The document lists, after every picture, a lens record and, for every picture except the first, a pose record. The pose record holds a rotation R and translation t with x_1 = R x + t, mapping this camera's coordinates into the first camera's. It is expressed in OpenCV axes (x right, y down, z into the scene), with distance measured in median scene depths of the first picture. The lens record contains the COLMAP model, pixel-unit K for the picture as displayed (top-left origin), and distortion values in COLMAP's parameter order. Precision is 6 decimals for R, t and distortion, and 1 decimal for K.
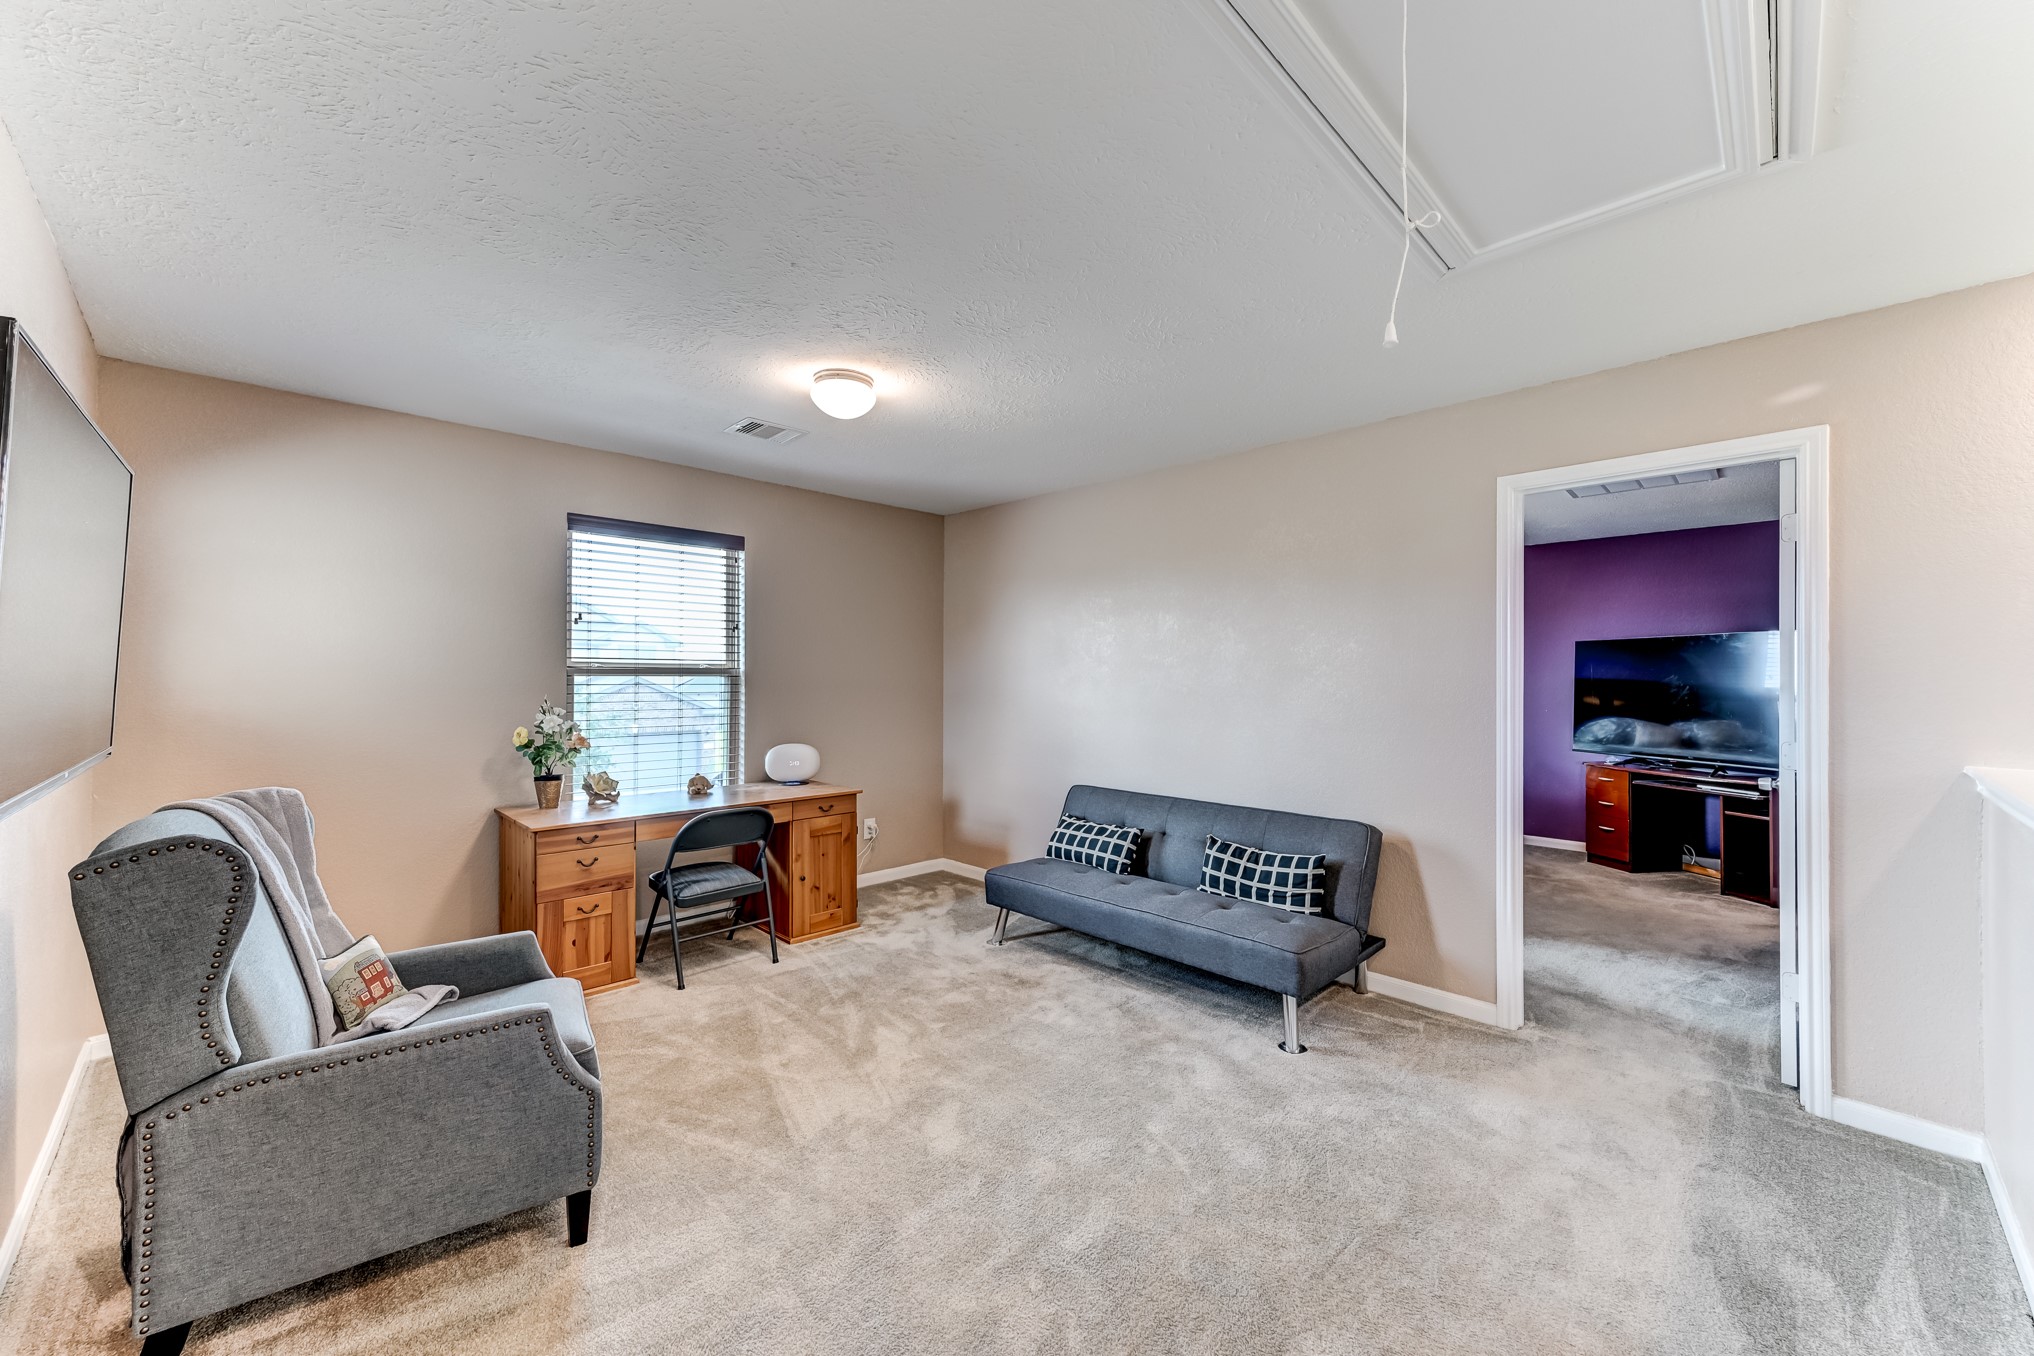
lens RADIAL K [[786.6, 0, 1018.6], [0, 786.6, 671.7], [0, 0, 1]] dist [0.008405, 0.000475]
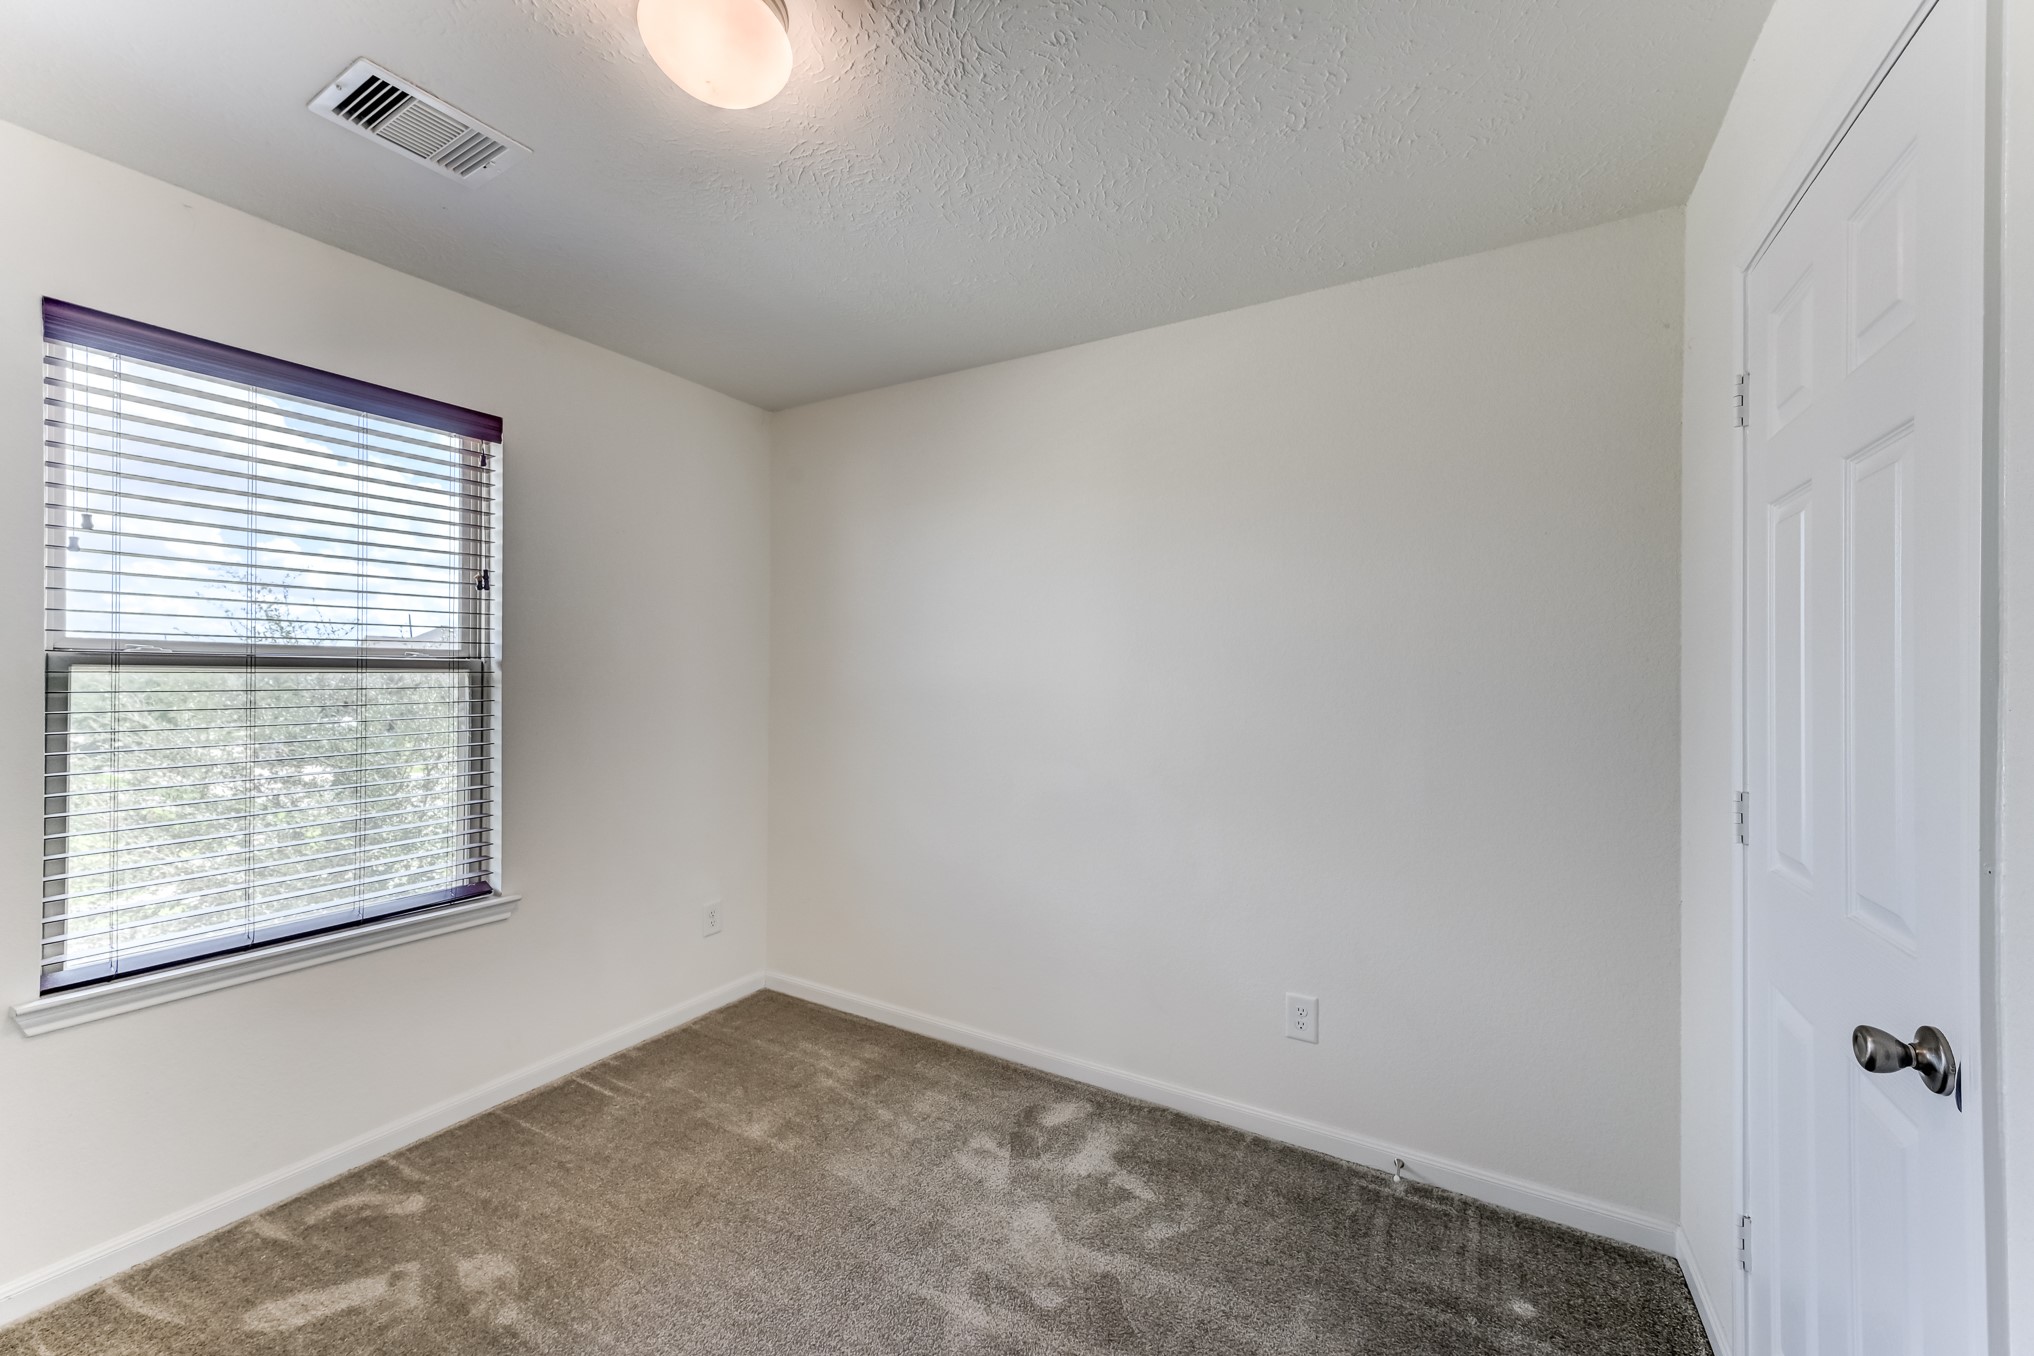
lens RADIAL K [[786.6, 0, 1018.6], [0, 786.6, 671.7], [0, 0, 1]] dist [0.008405, 0.000475]
pose [[0.968748, 0.004220, 0.248012, -0.150052], [-0.004698, 0.999988, 0.001335, 0.002808], [-0.248003, -0.002459, 0.968756, 0.418456]]
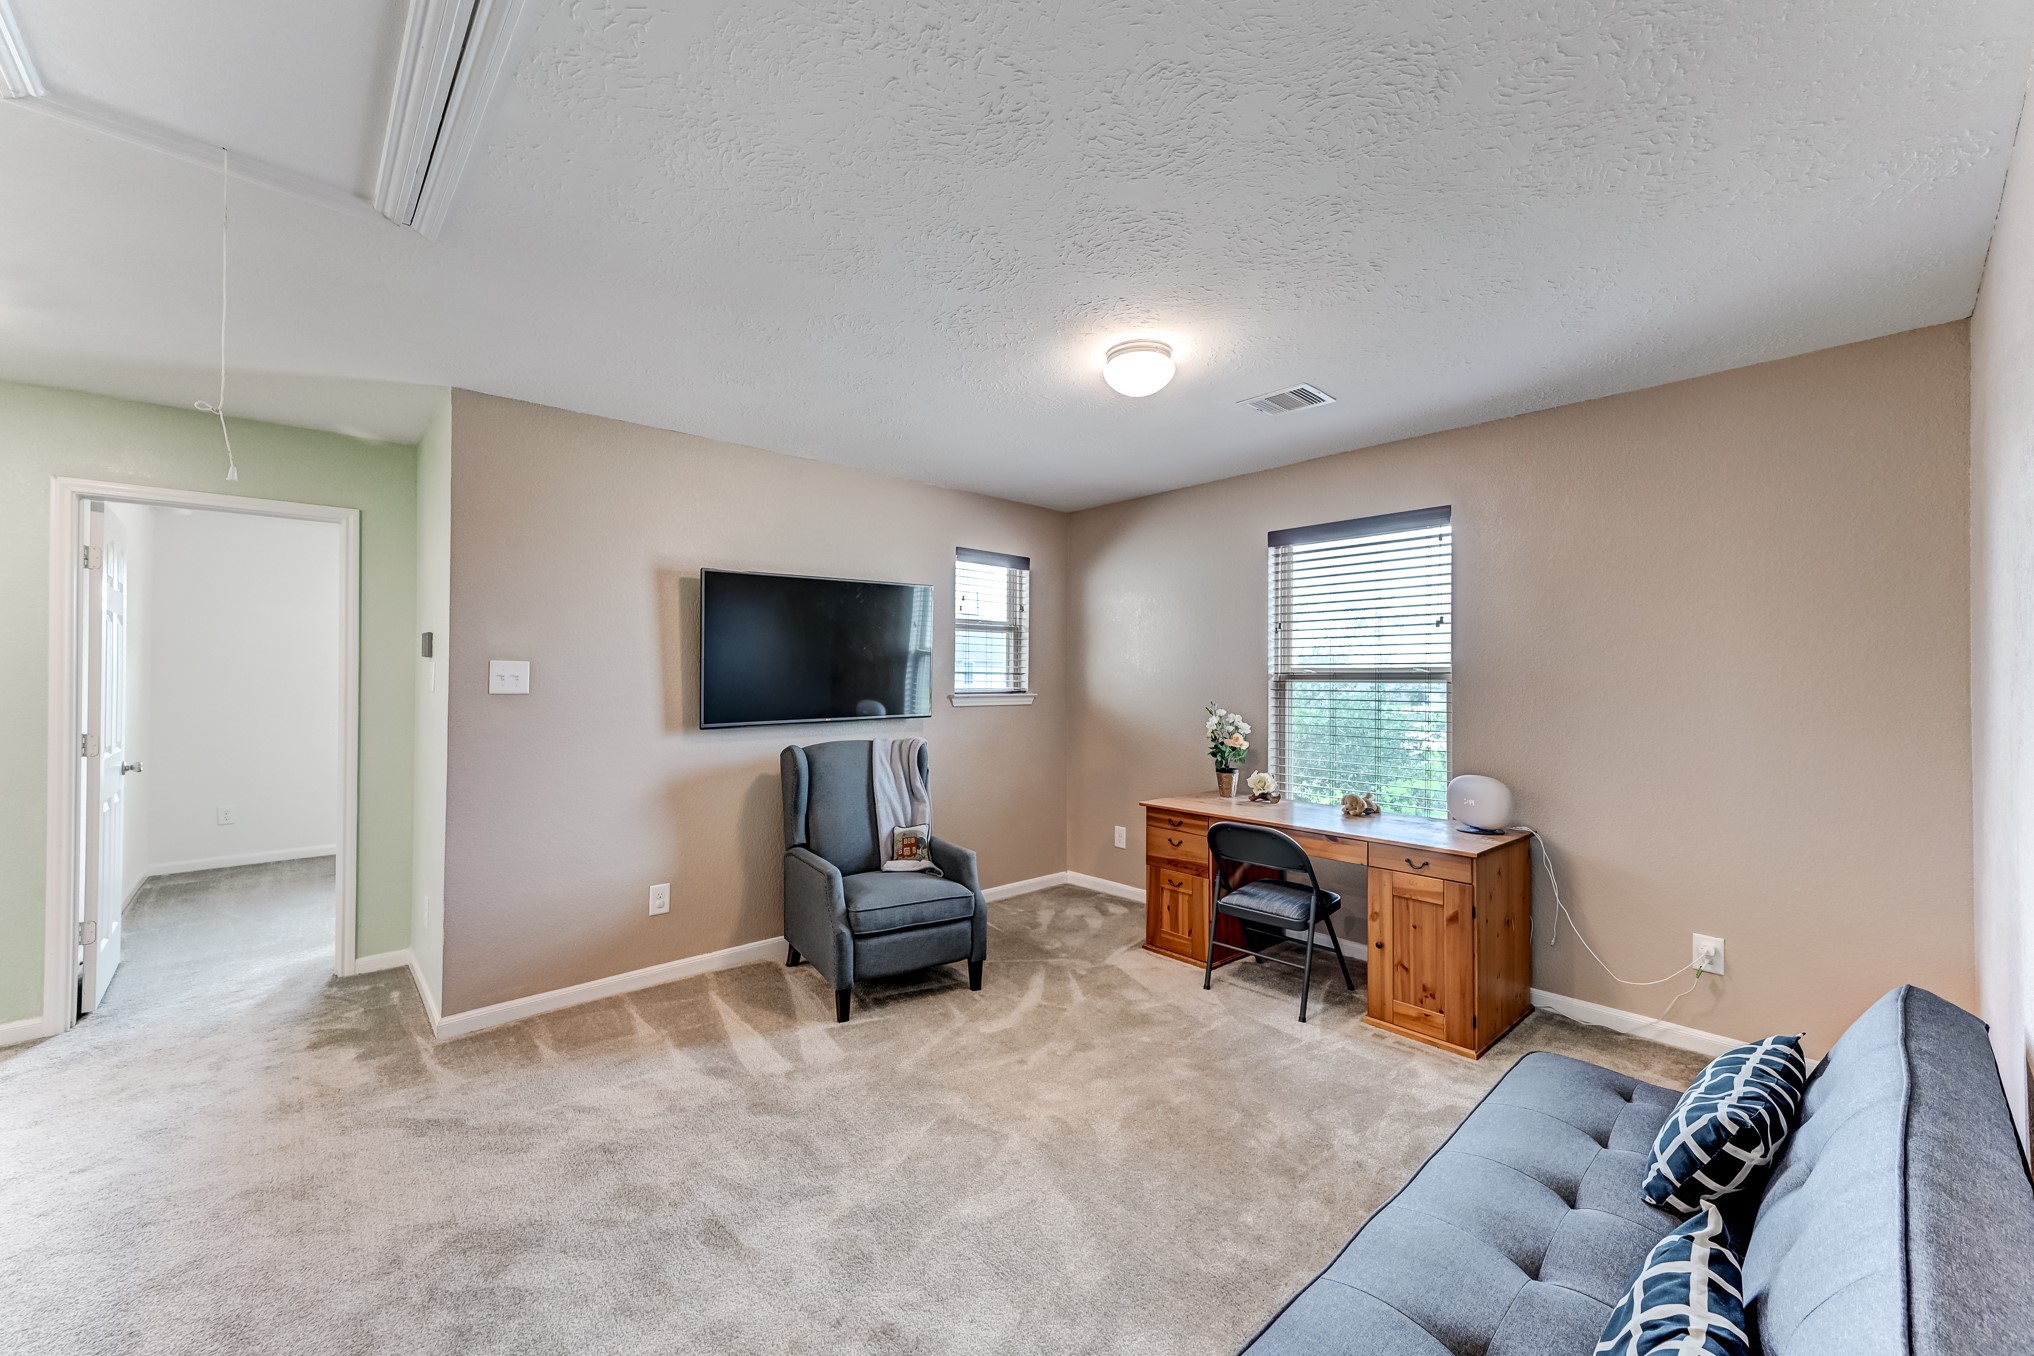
lens RADIAL K [[786.6, 0, 1018.6], [0, 786.6, 671.7], [0, 0, 1]] dist [0.008405, 0.000475]
pose [[-0.043071, -0.010352, -0.999018, 0.499154], [0.003247, 0.999940, -0.010502, 0.002022], [0.999067, -0.003696, -0.043035, 0.661956]]
